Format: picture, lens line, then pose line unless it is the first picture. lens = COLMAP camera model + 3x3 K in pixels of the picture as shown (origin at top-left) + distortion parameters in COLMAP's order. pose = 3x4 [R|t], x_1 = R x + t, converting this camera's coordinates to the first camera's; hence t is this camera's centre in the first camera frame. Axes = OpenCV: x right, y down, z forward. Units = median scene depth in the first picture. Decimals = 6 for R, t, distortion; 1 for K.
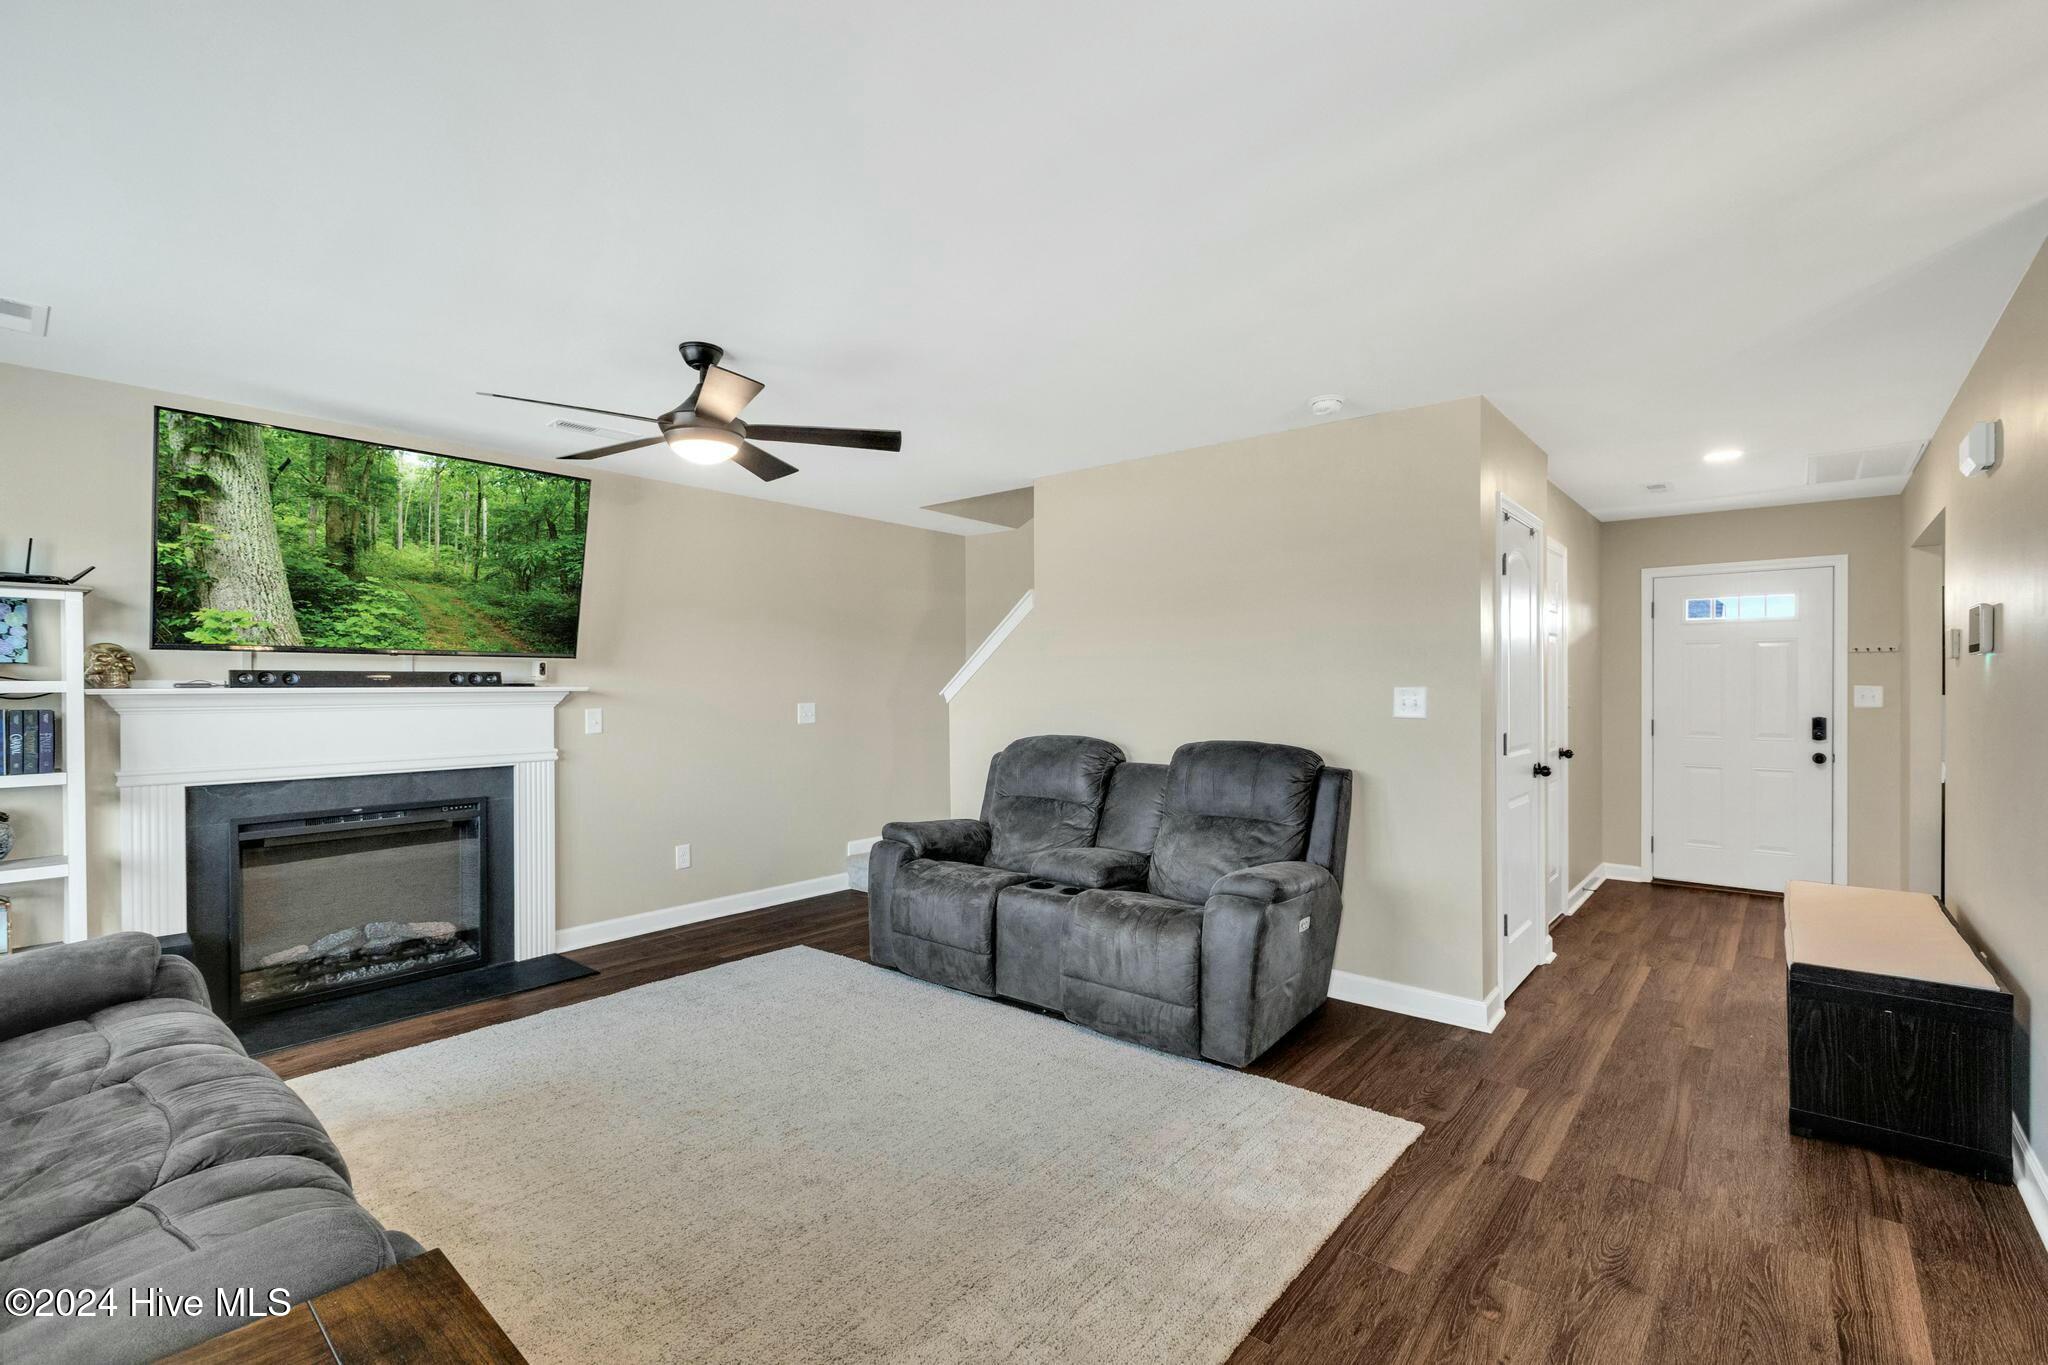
lens RADIAL K [[907.5, 0, 1026.9], [0, 907.5, 686.9], [0, 0, 1]] dist [-0.000738, 0.000367]
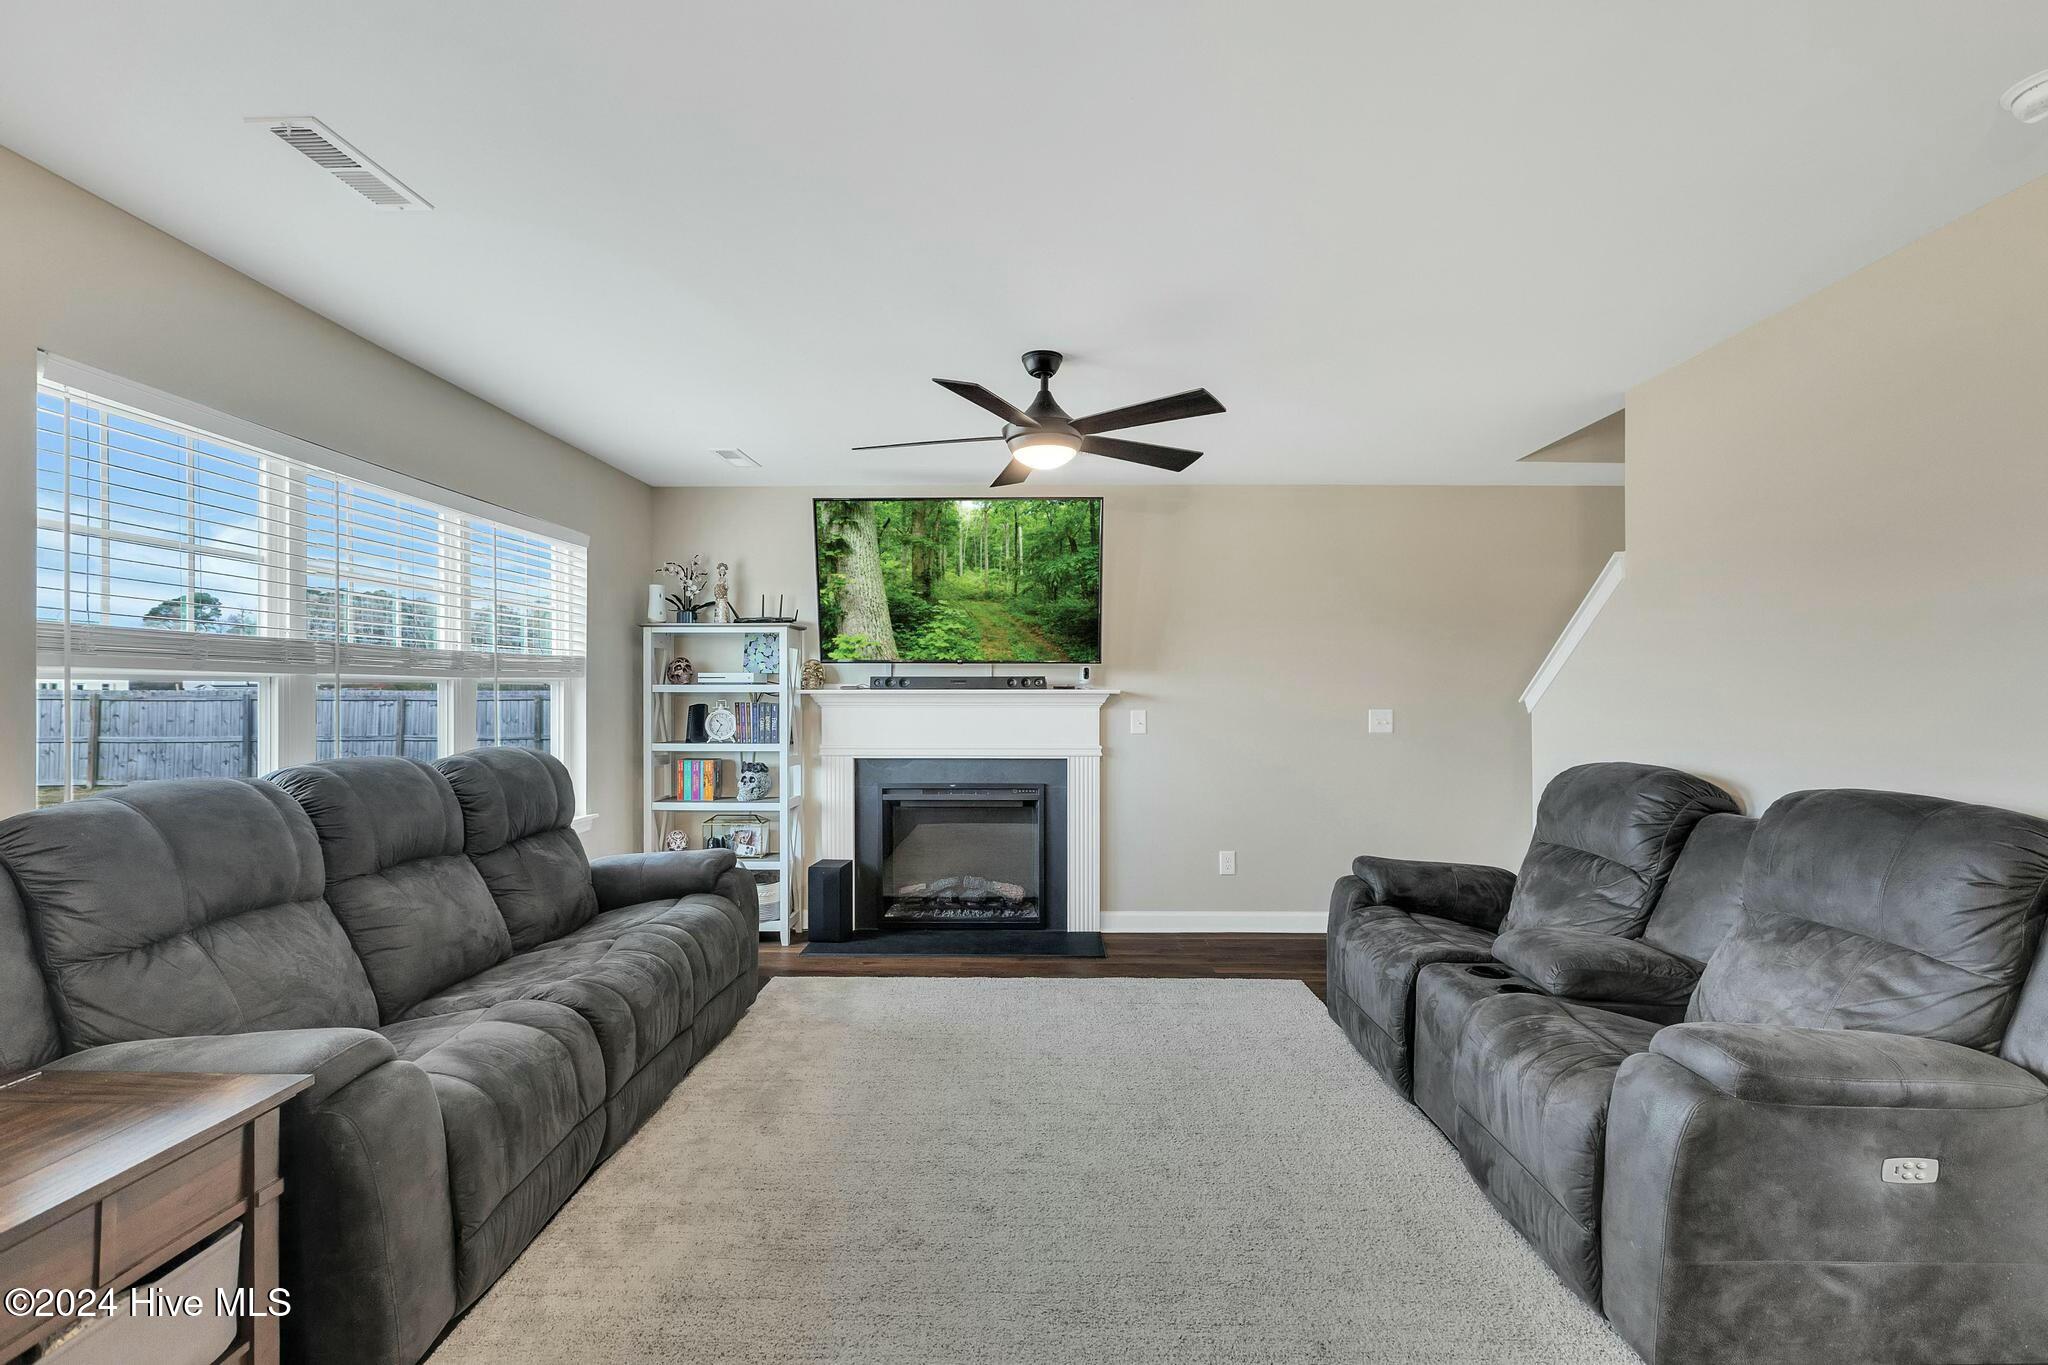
lens RADIAL K [[921.4, 0, 1033.4], [0, 921.4, 690.0], [0, 0, 1]] dist [0.001110, -0.000415]
pose [[0.634617, 0.002873, -0.772821, 0.327521], [-0.004076, 0.999992, 0.000370, 0.000593], [0.772816, 0.002915, 0.634624, 0.257727]]
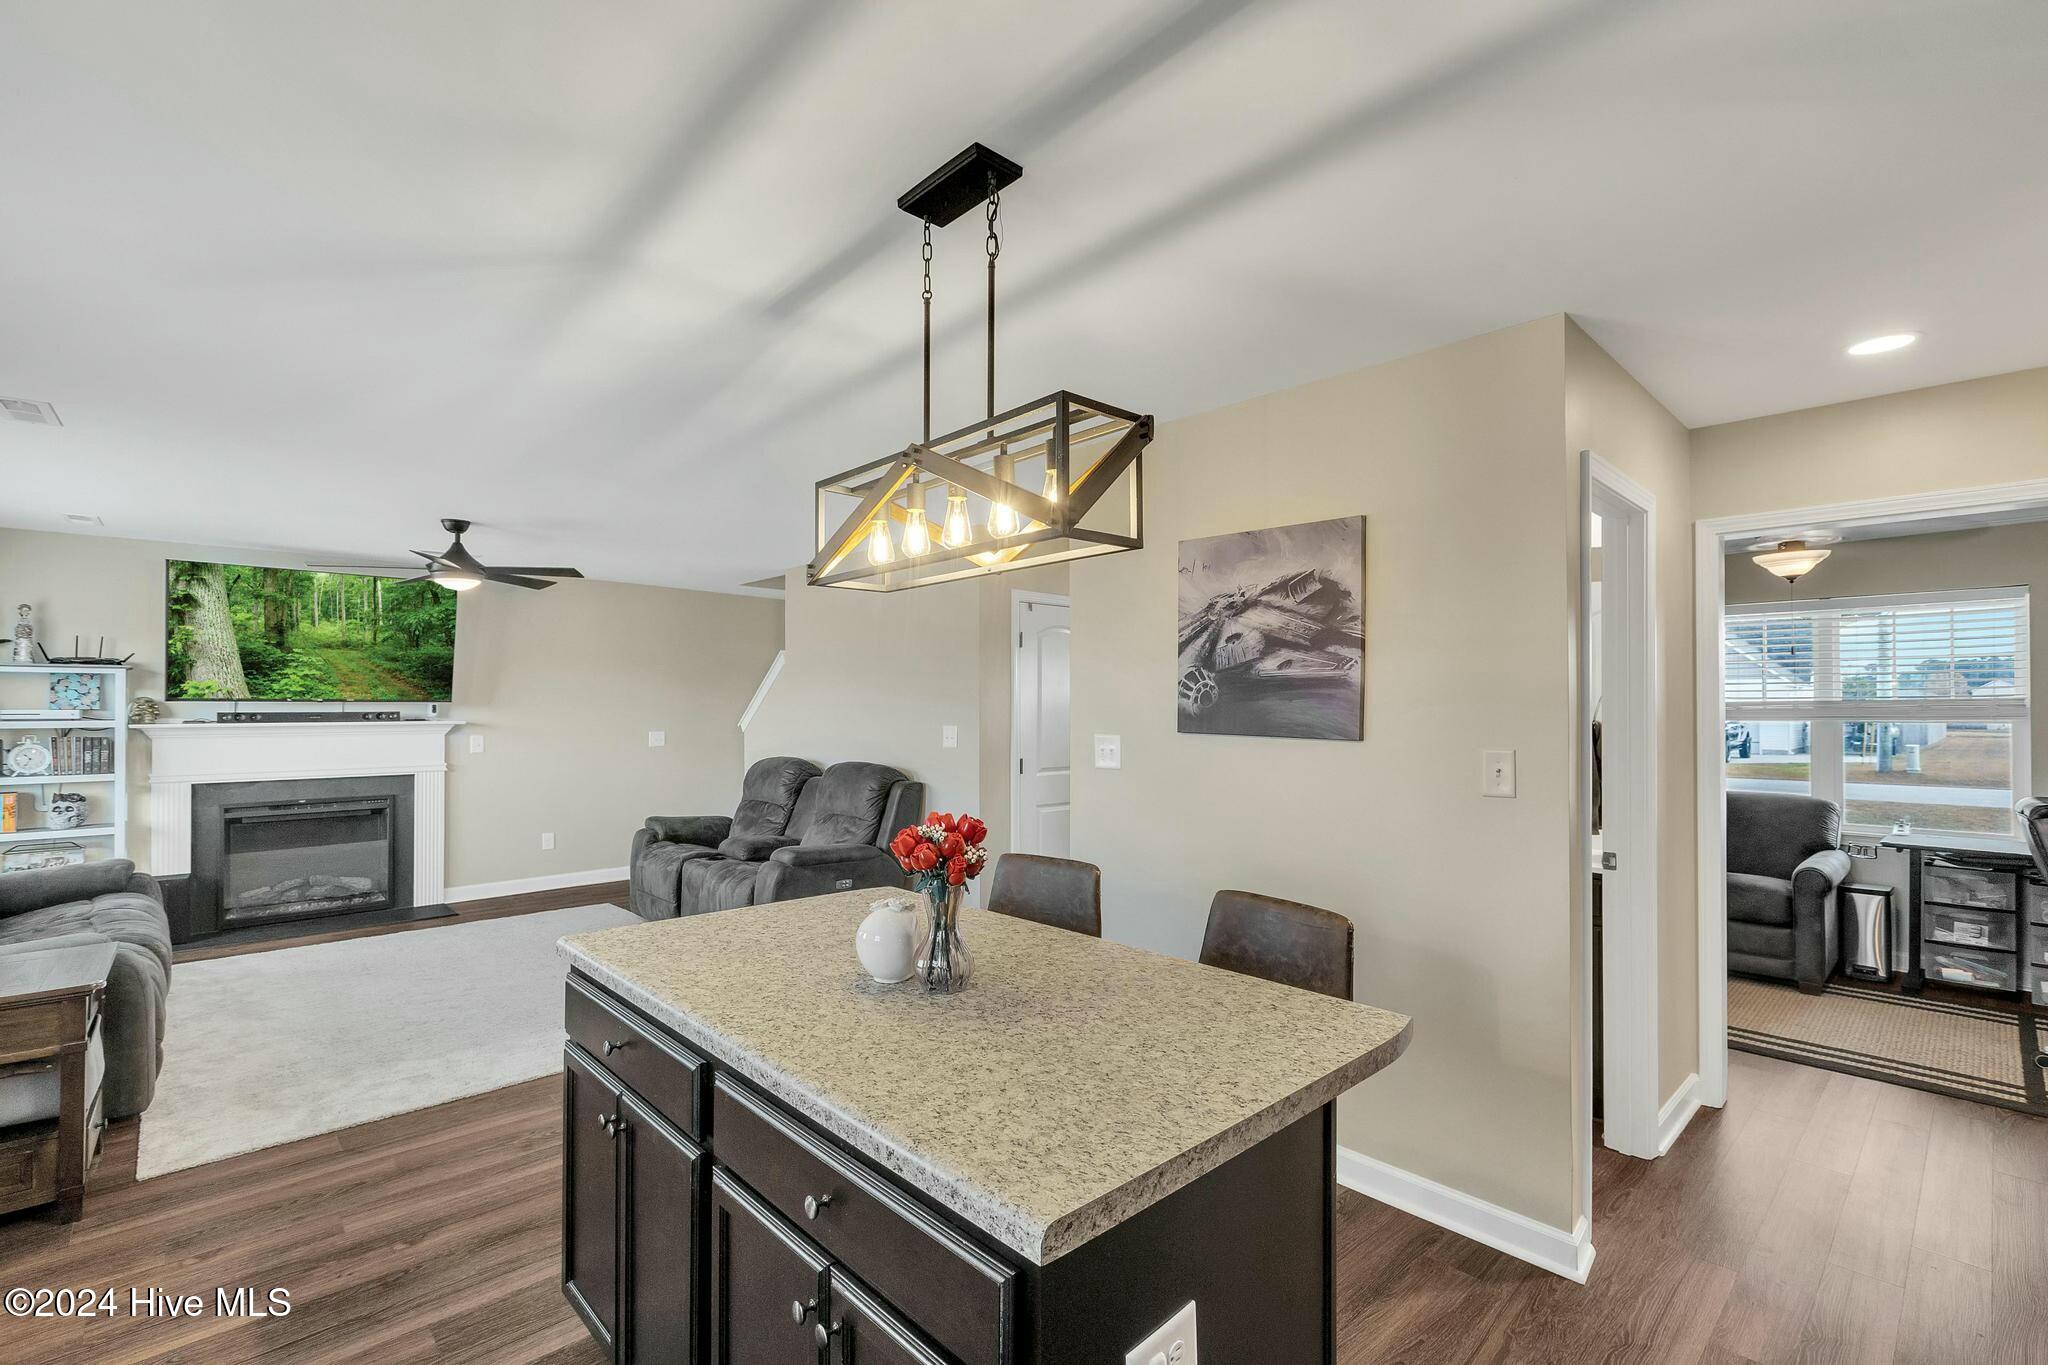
lens RADIAL K [[910.8, 0, 1027.3], [0, 910.8, 693.6], [0, 0, 1]] dist [0.003418, -0.000697]
pose [[0.993121, 0.000919, -0.117089, 0.657709], [-0.002672, 0.999887, -0.014816, -0.027733], [0.117062, 0.015027, 0.993011, -0.395930]]
